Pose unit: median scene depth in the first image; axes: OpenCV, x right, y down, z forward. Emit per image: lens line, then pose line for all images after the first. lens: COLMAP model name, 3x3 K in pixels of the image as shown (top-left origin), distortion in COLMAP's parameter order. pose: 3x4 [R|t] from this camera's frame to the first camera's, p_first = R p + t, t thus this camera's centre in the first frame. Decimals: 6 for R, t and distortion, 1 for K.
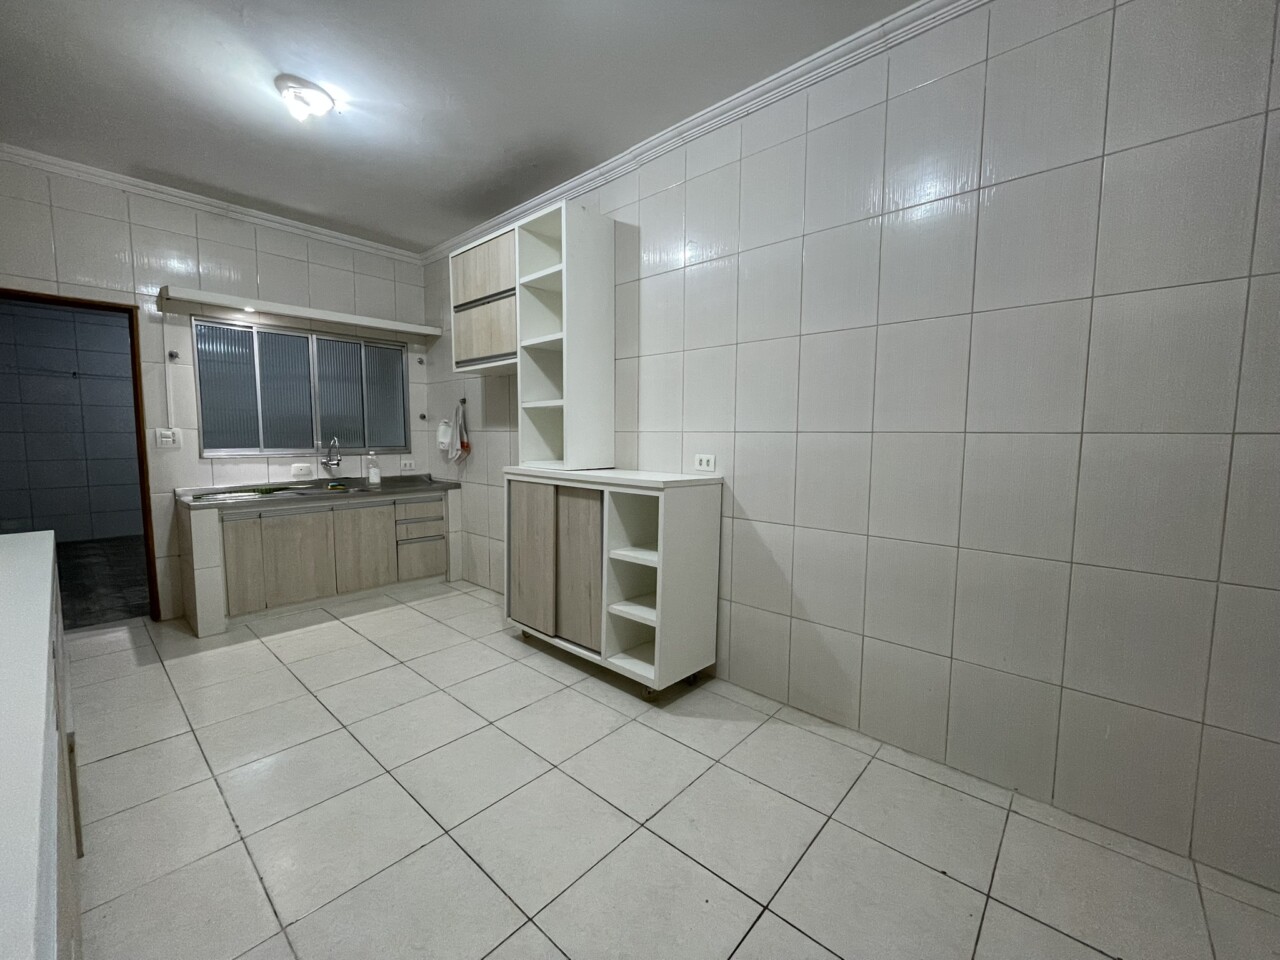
lens RADIAL K [[518.5, 0, 639.8], [0, 518.5, 479.6], [0, 0, 1]] dist [-0.001327, -0.000164]
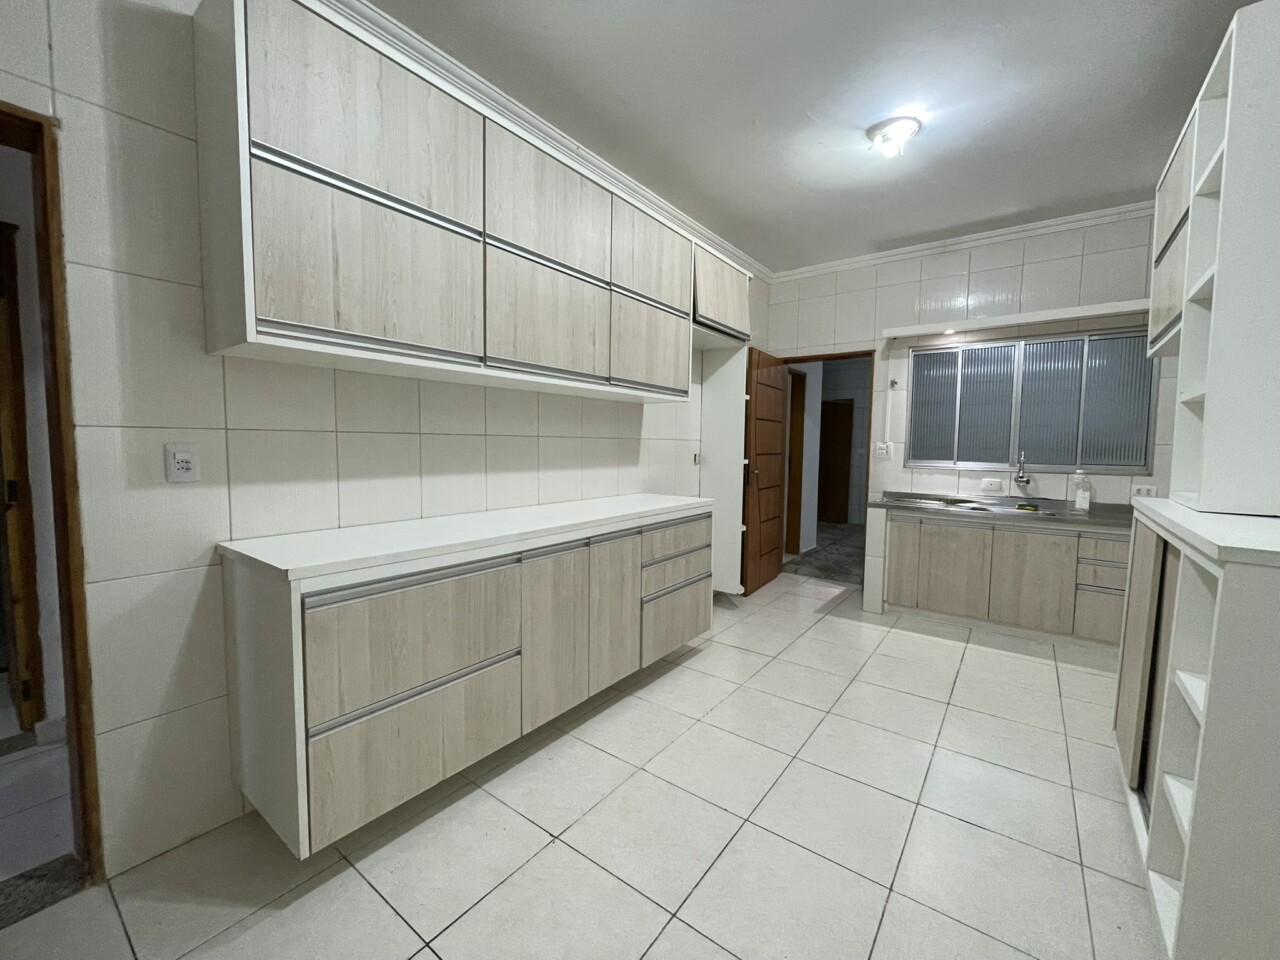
lens RADIAL K [[518.5, 0, 640.9], [0, 518.5, 479.6], [0, 0, 1]] dist [-0.001327, -0.000164]
pose [[0.088362, 0.062936, -0.994098, 0.282791], [-0.099424, 0.993575, 0.054065, -0.017749], [0.991114, 0.094060, 0.094052, 0.294518]]
